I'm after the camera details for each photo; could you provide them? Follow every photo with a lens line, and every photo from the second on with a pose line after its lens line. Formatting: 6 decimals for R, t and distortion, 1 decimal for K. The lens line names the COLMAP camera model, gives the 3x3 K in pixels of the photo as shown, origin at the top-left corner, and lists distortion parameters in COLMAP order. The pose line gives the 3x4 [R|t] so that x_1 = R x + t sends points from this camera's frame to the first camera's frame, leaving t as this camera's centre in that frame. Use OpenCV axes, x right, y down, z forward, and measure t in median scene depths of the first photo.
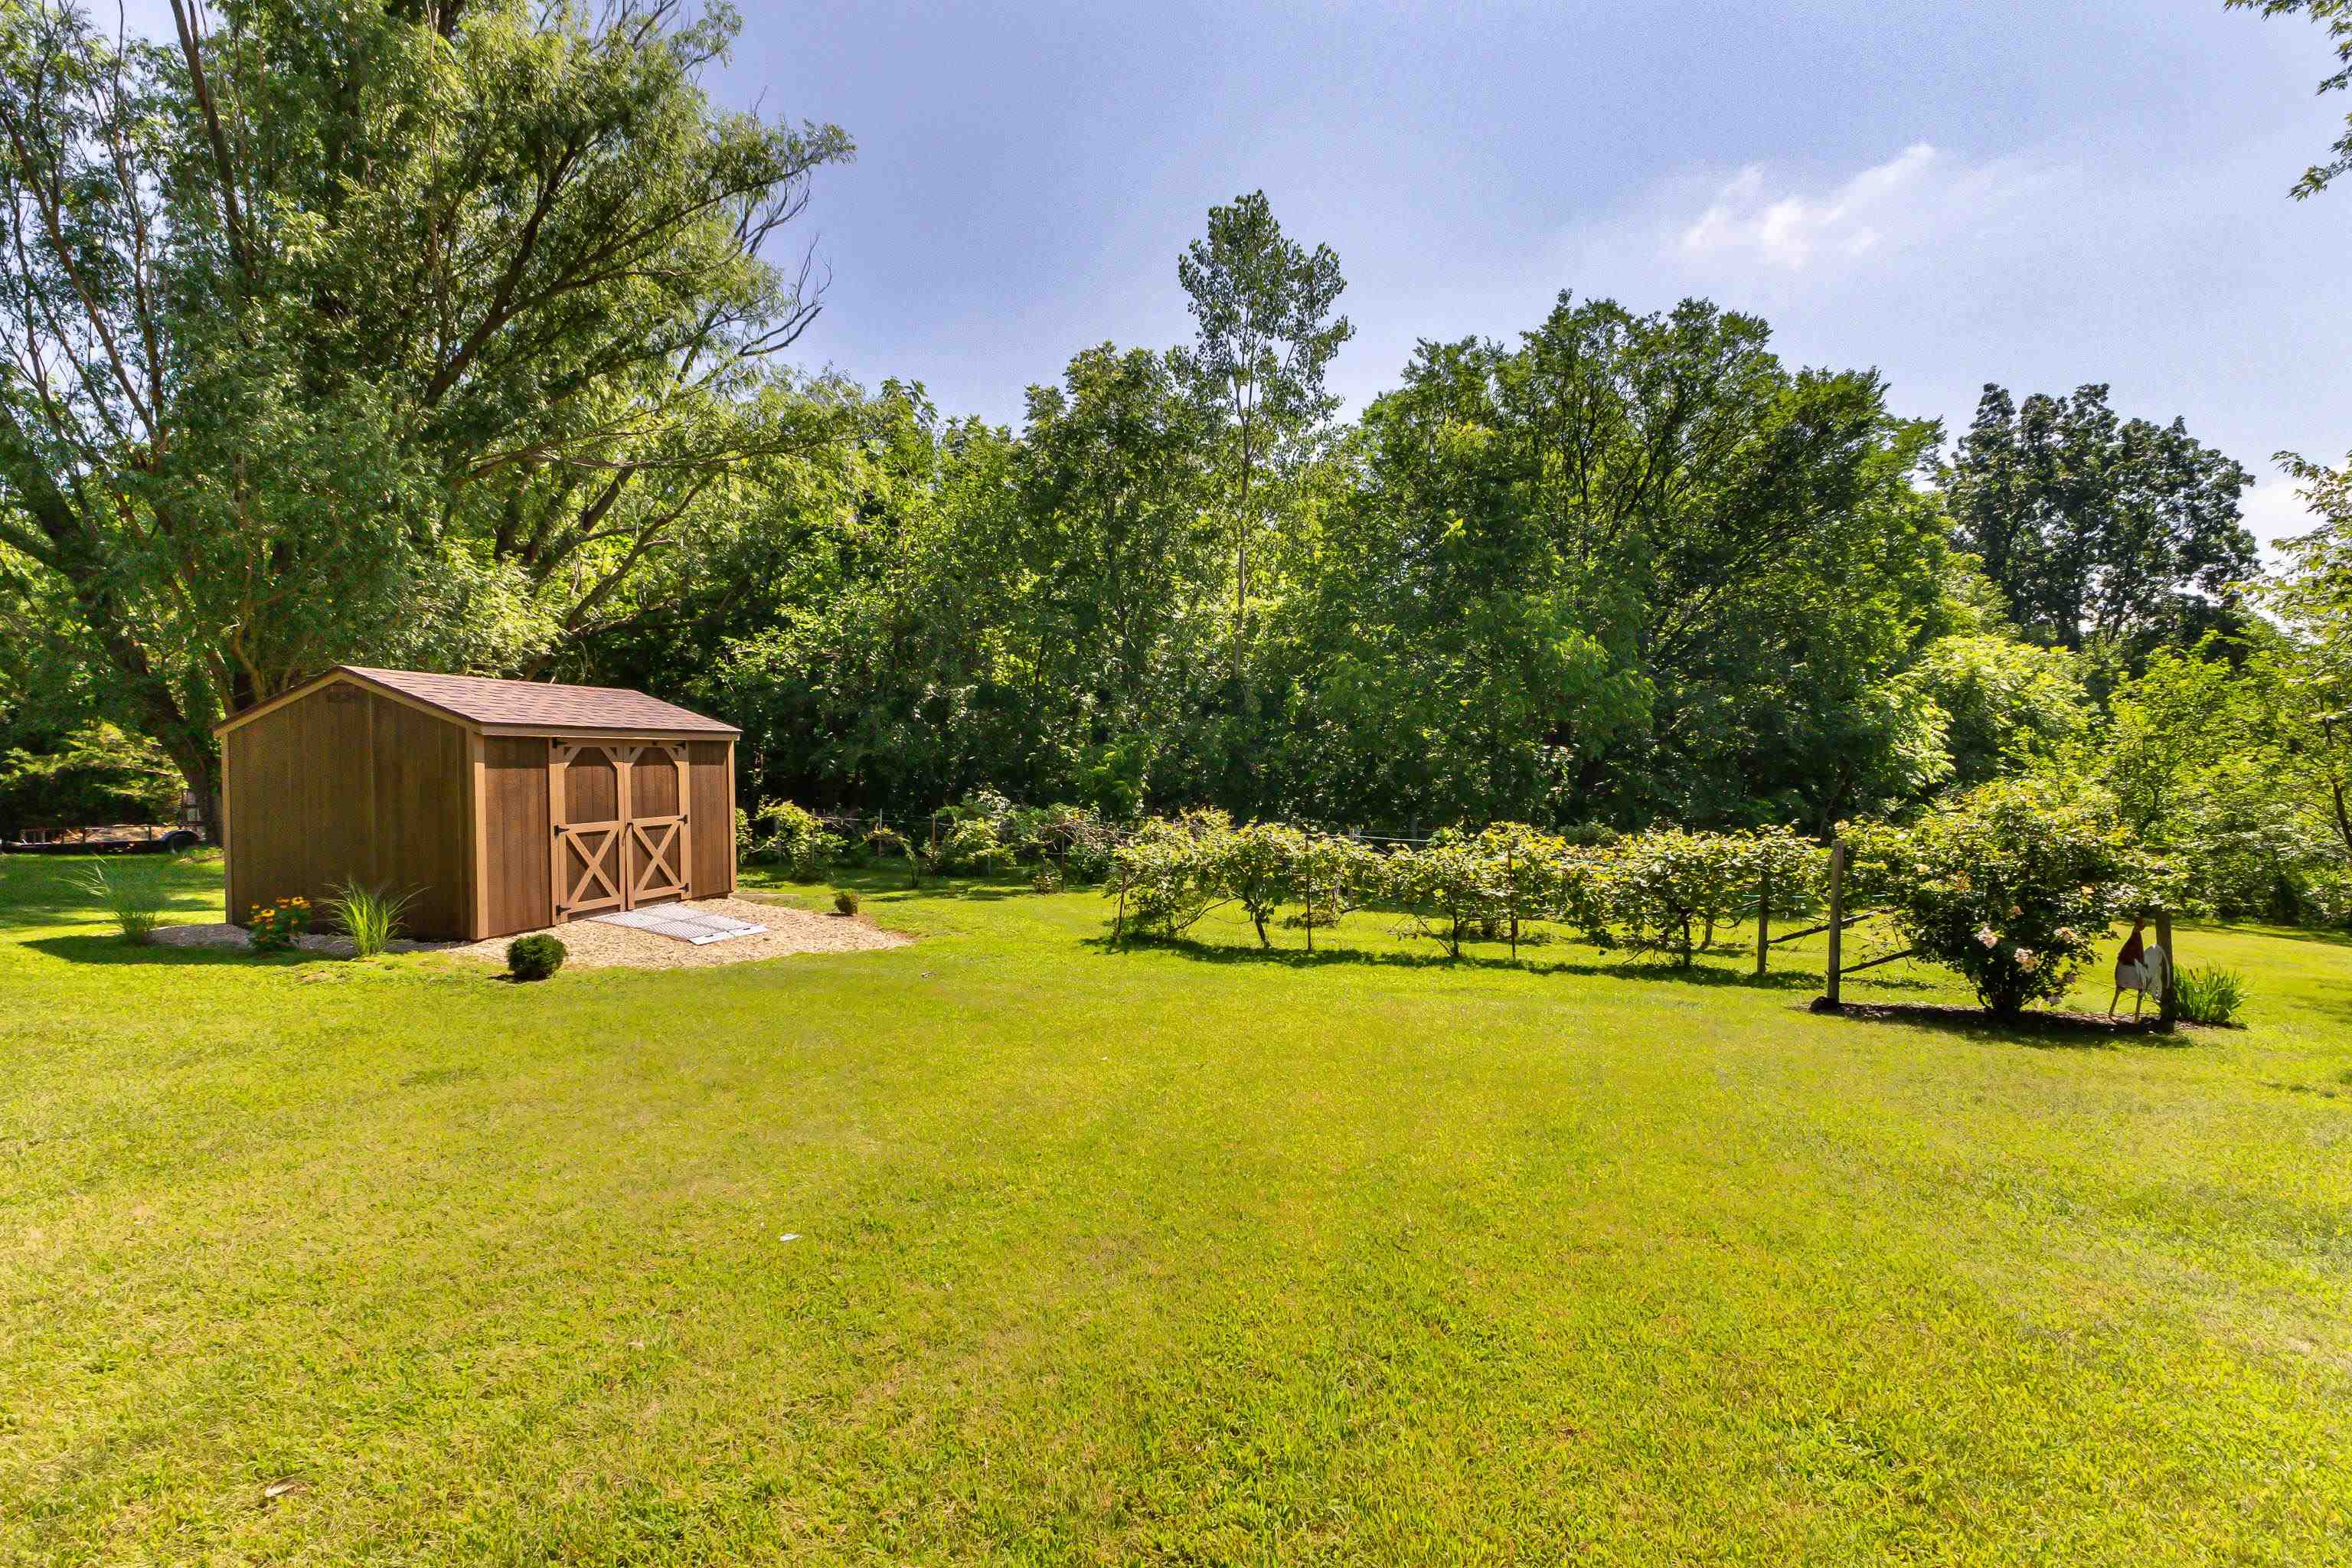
lens RADIAL K [[1059.6, 0, 1180.3], [0, 1059.6, 780.4], [0, 0, 1]] dist [0.010475, -0.003395]
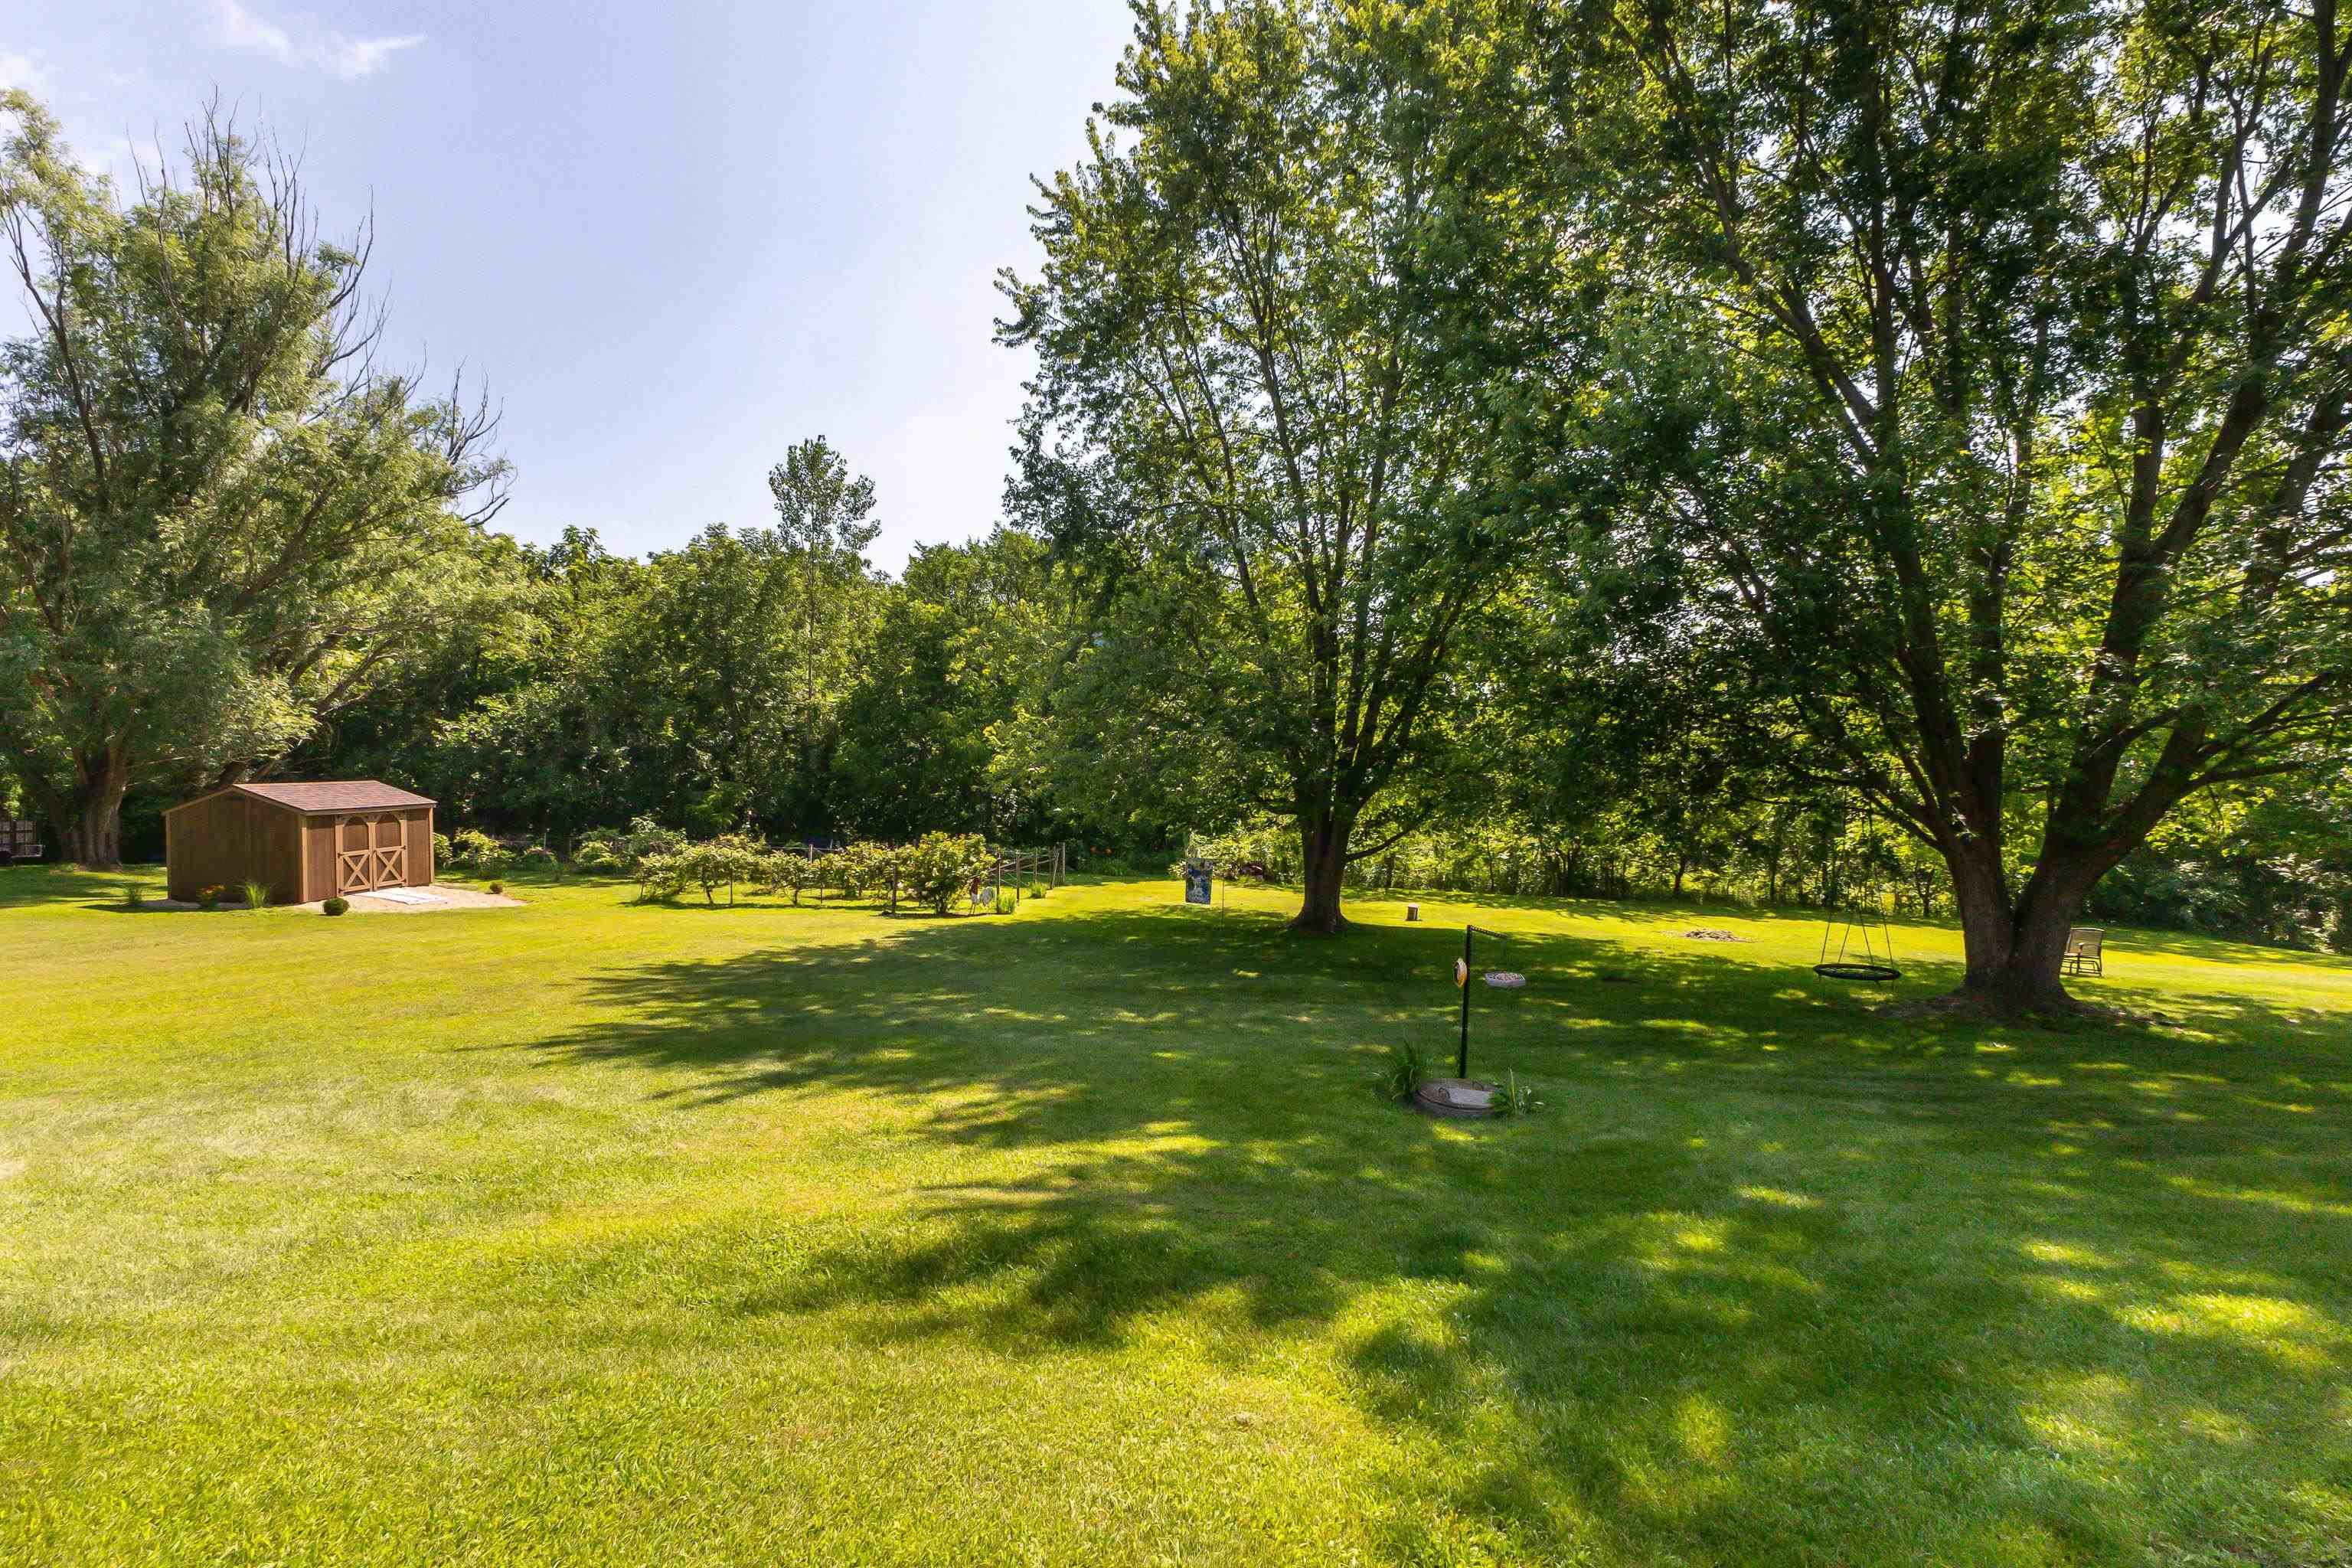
lens RADIAL K [[1059.6, 0, 1213.0], [0, 1059.6, 785.1], [0, 0, 1]] dist [0.010475, -0.003395]
pose [[0.978162, 0.001121, 0.207841, 0.524147], [-0.002633, 0.999972, 0.006997, -0.084705], [-0.207827, -0.007392, 0.978138, -1.105008]]
